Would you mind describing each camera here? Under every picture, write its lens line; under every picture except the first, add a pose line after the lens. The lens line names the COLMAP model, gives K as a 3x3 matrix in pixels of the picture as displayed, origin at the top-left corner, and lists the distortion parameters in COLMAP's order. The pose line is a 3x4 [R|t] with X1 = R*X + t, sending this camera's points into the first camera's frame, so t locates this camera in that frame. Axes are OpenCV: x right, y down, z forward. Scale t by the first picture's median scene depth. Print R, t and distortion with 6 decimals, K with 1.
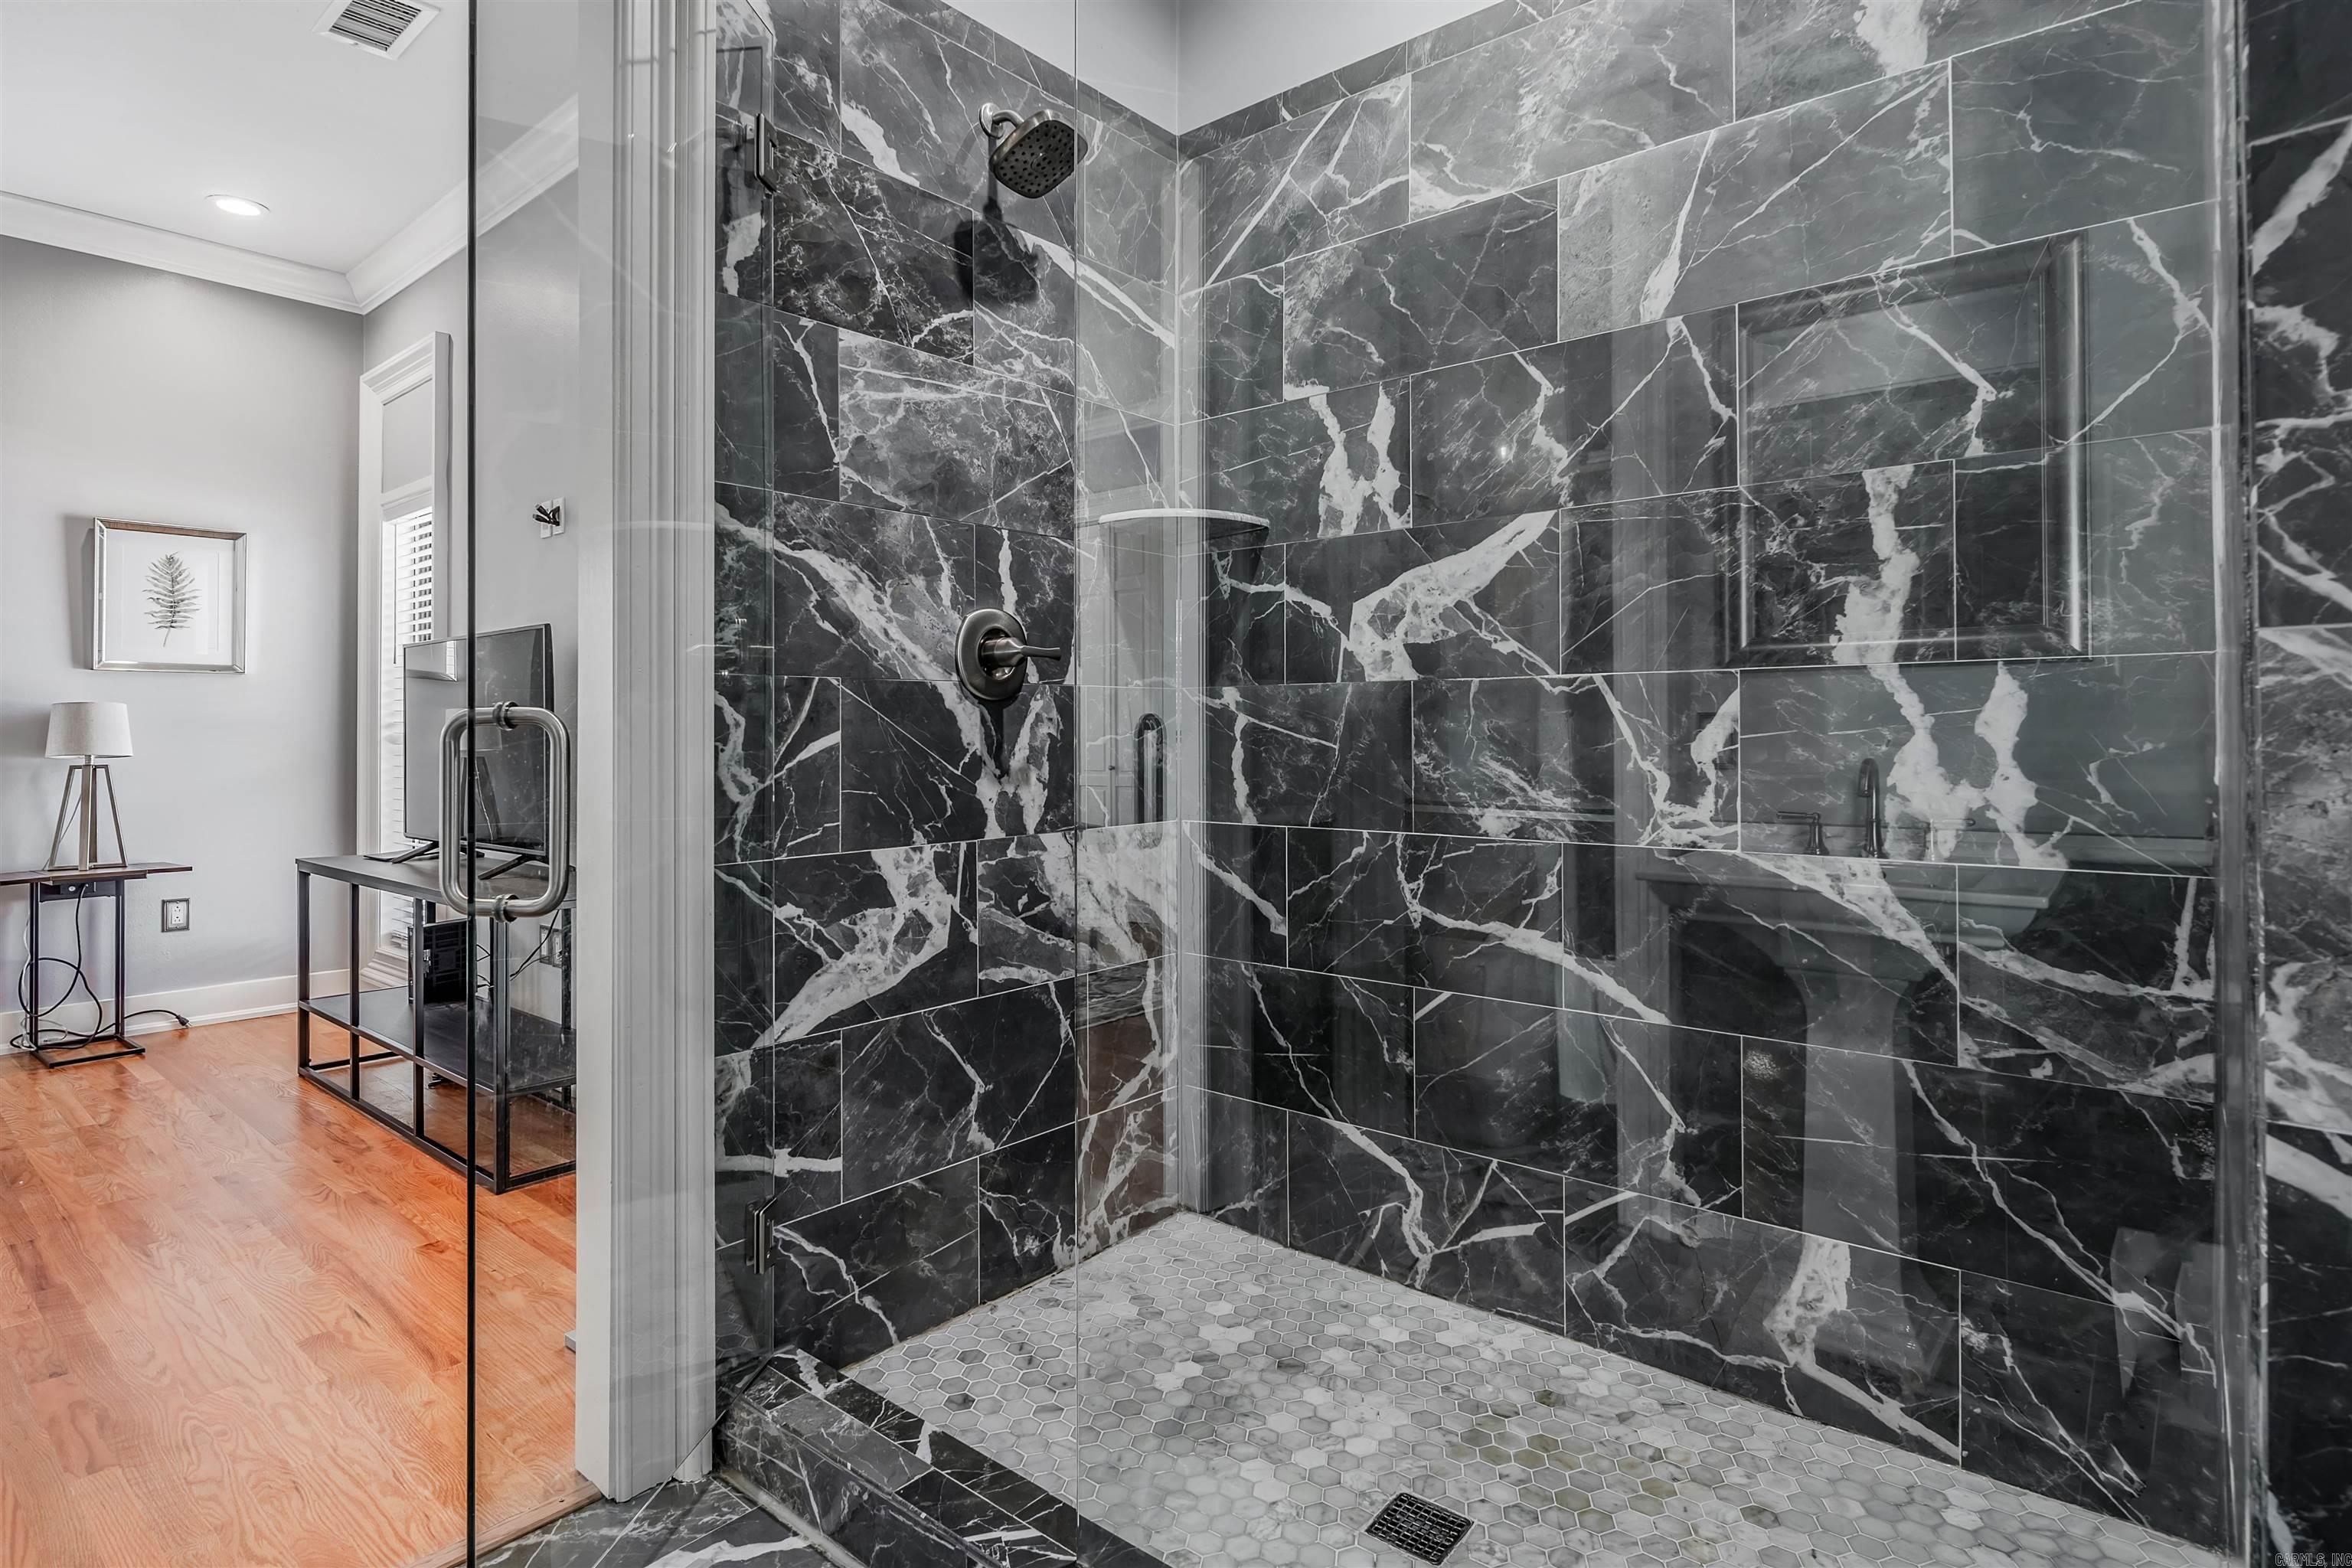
lens RADIAL K [[1219.1, 0, 1172.3], [0, 1219.1, 727.2], [0, 0, 1]] dist [-0.002409, -0.000757]
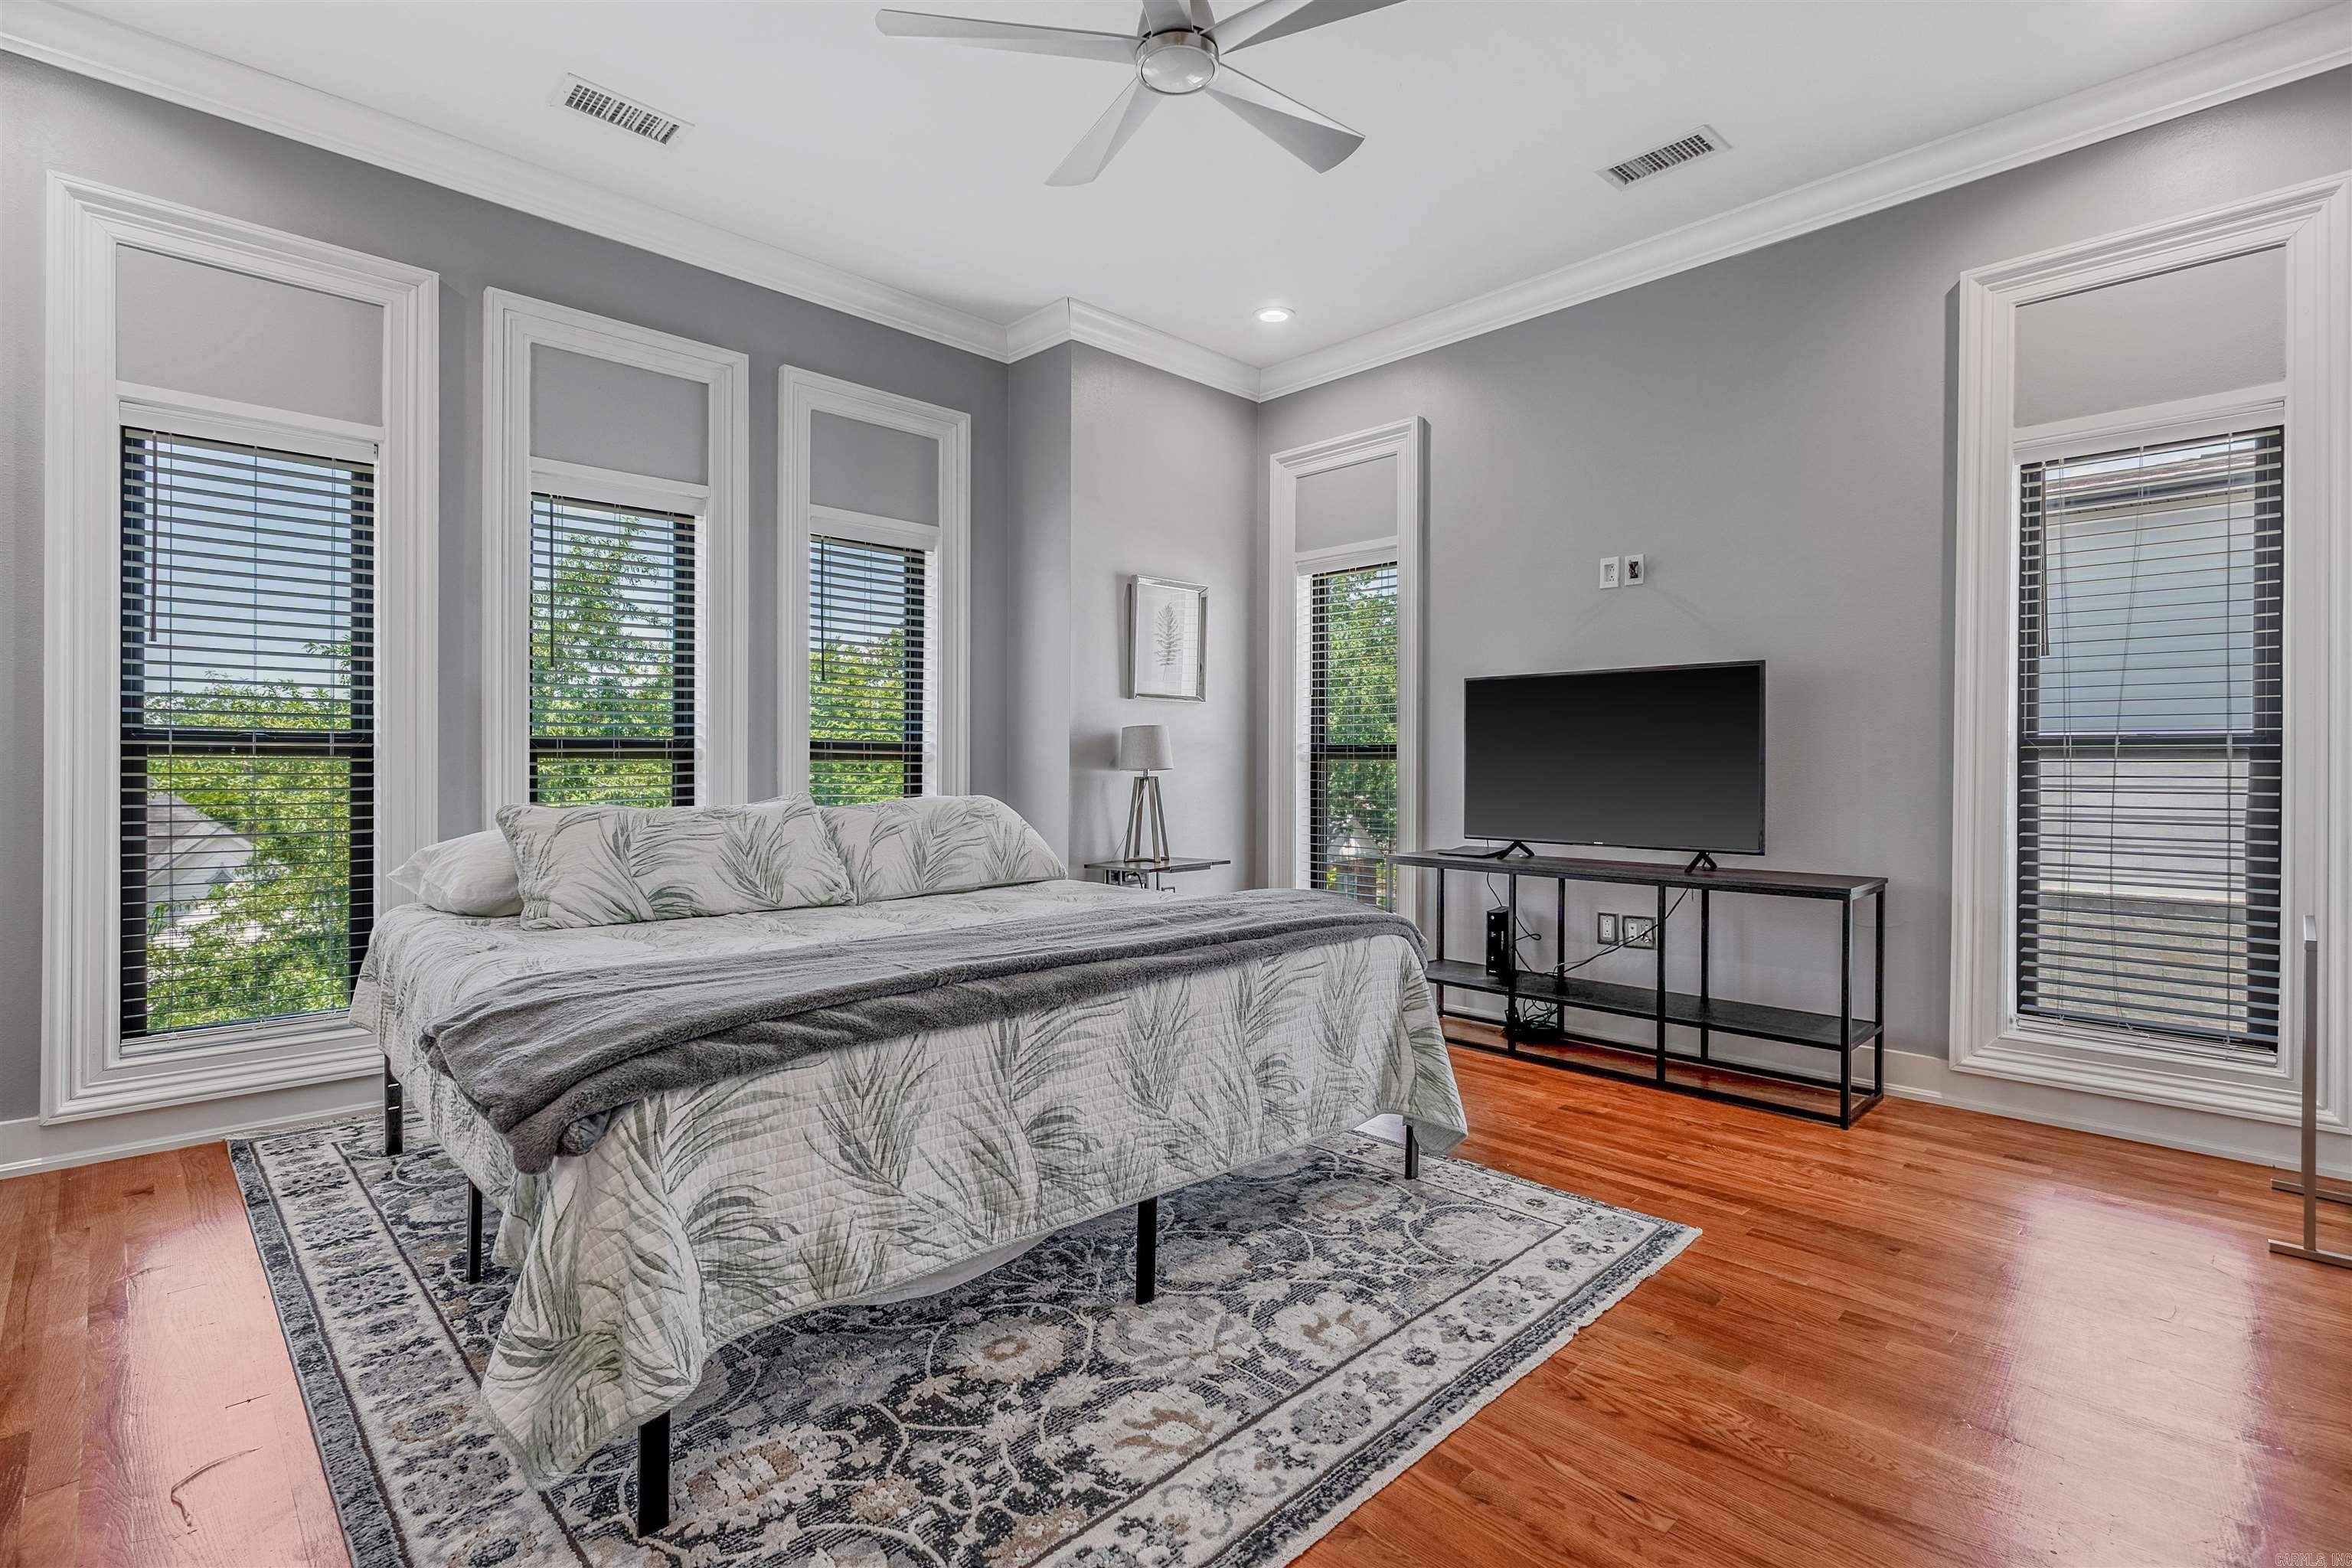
lens RADIAL K [[1088.8, 0, 1179.6], [0, 1088.8, 770.0], [0, 0, 1]] dist [-0.005442, -0.000582]
pose [[0.995984, 0.005997, -0.089325, -0.745577], [-0.004803, 0.999896, 0.013570, 0.009685], [0.089397, -0.013086, 0.995910, -0.089637]]
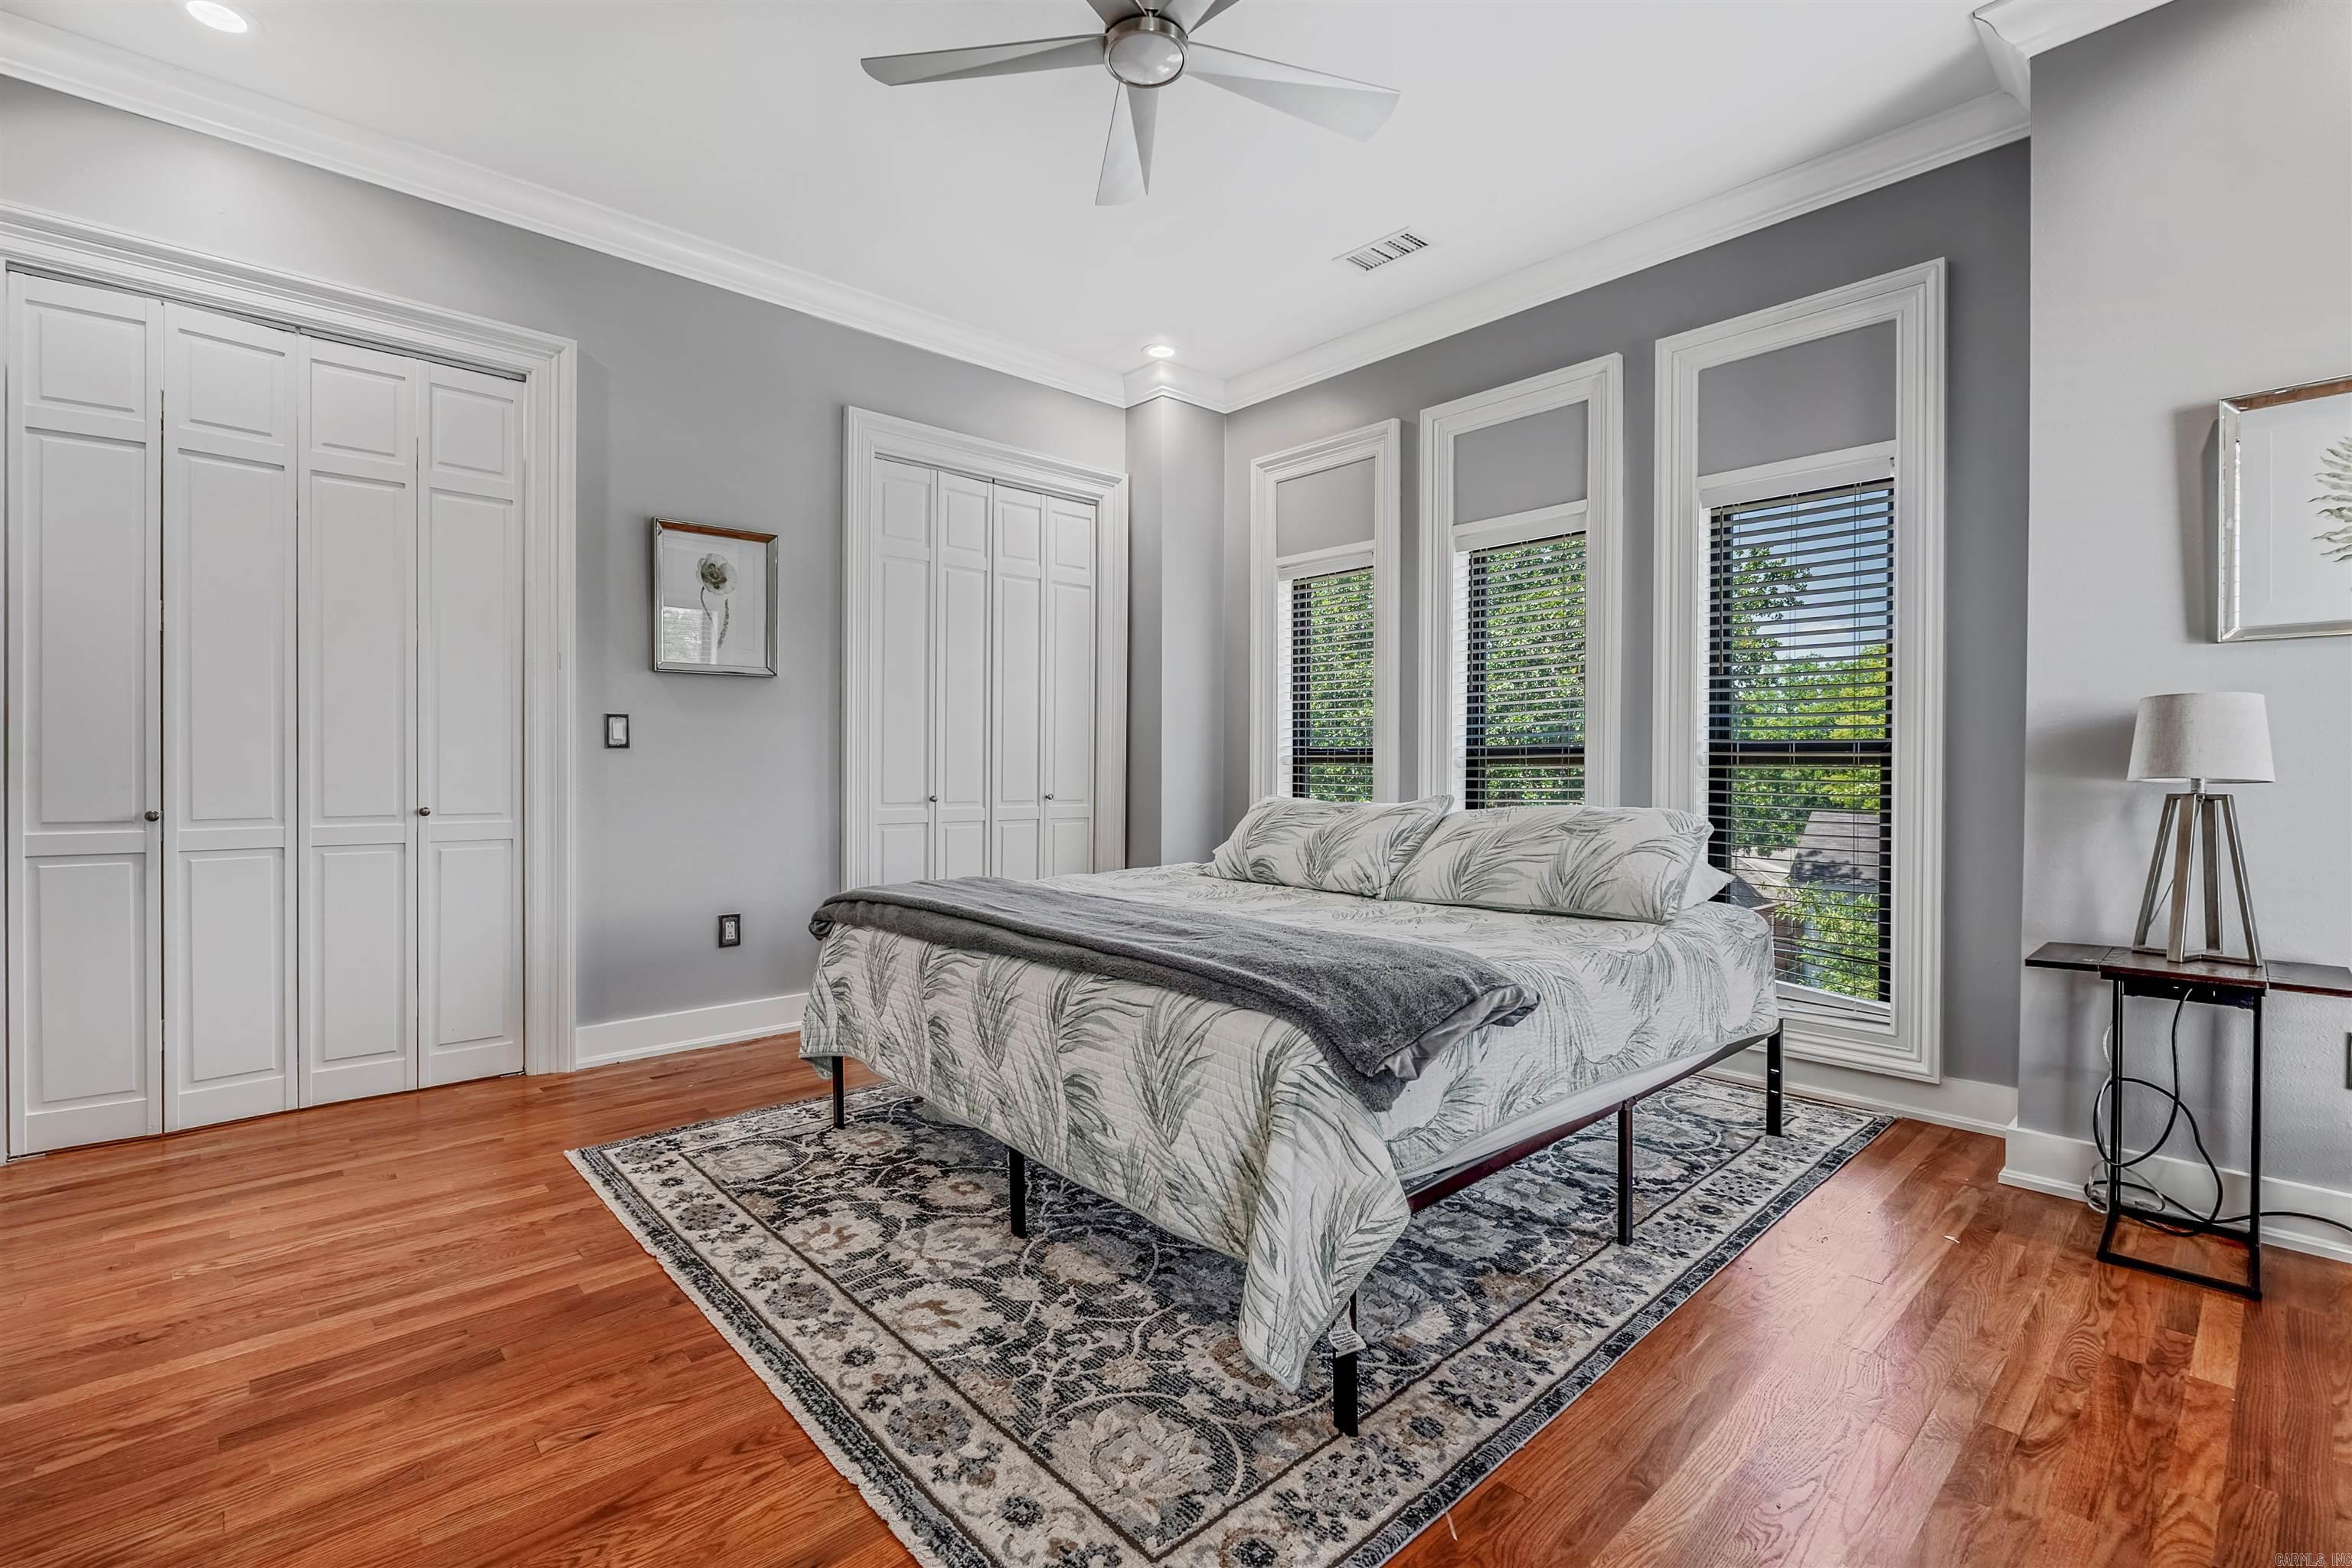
lens RADIAL K [[1047.9, 0, 1172.6], [0, 1047.9, 778.0], [0, 0, 1]] dist [-0.009653, -0.000097]
pose [[-0.128919, 0.013239, -0.991567, -0.285893], [0.004099, 0.999909, 0.012818, 0.013479], [0.991647, -0.002412, -0.128962, 0.536245]]
